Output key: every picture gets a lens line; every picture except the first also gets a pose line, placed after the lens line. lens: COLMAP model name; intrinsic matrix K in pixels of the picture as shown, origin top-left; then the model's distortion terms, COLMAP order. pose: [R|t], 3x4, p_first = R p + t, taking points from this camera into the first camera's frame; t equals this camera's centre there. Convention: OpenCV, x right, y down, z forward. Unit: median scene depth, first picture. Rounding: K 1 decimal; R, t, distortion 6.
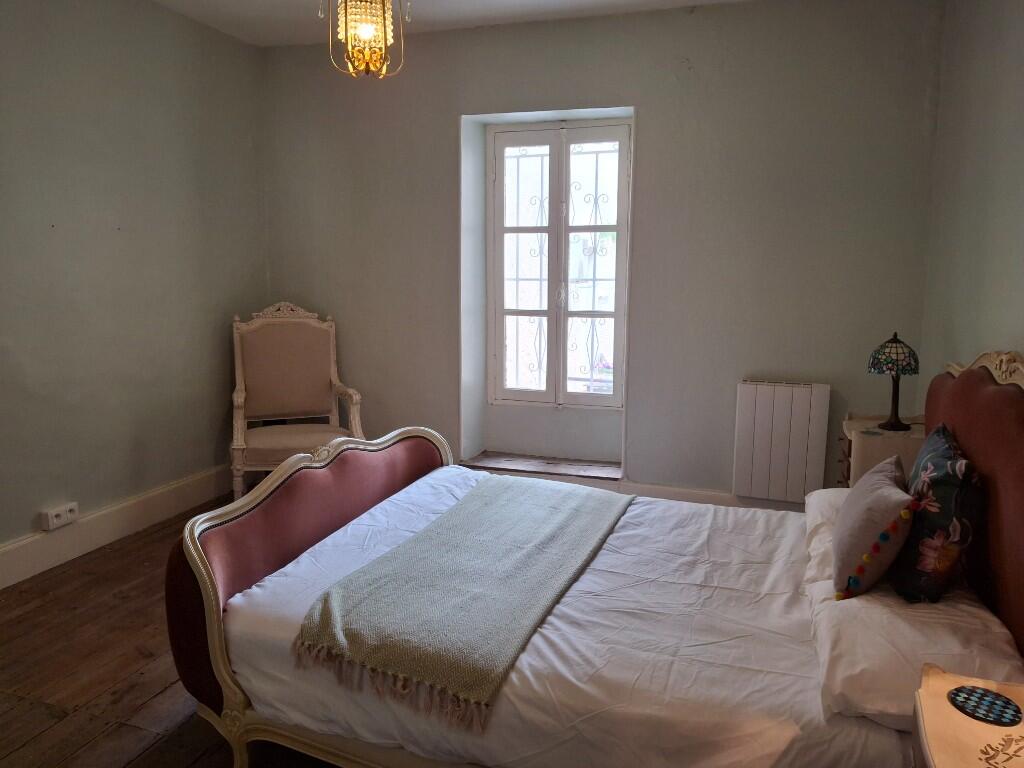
lens RADIAL K [[737.1, 0, 512.6], [0, 737.1, 377.9], [0, 0, 1]] dist [0.043406, -0.056804]
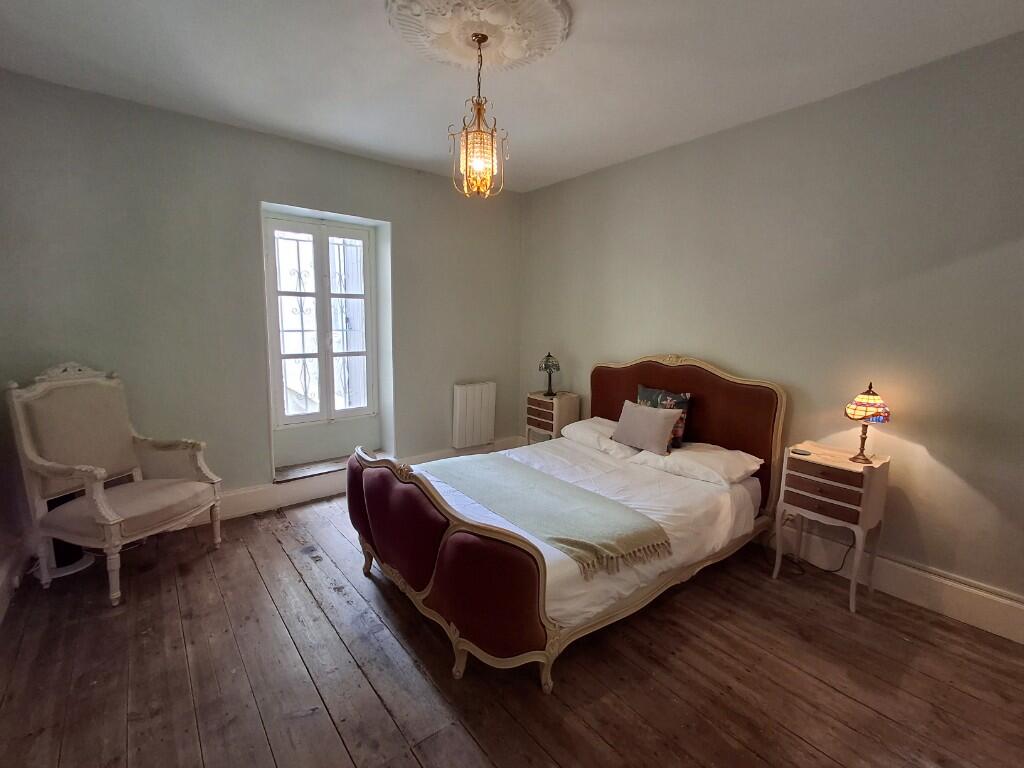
lens RADIAL K [[454.1, 0, 512.0], [0, 454.1, 384.0], [0, 0, 1]] dist [-0.000549, -0.000172]
pose [[0.547200, -0.115279, 0.829025, -0.486082], [0.121136, 0.990949, 0.057839, -0.042749], [-0.828190, 0.068776, 0.556212, 0.244310]]
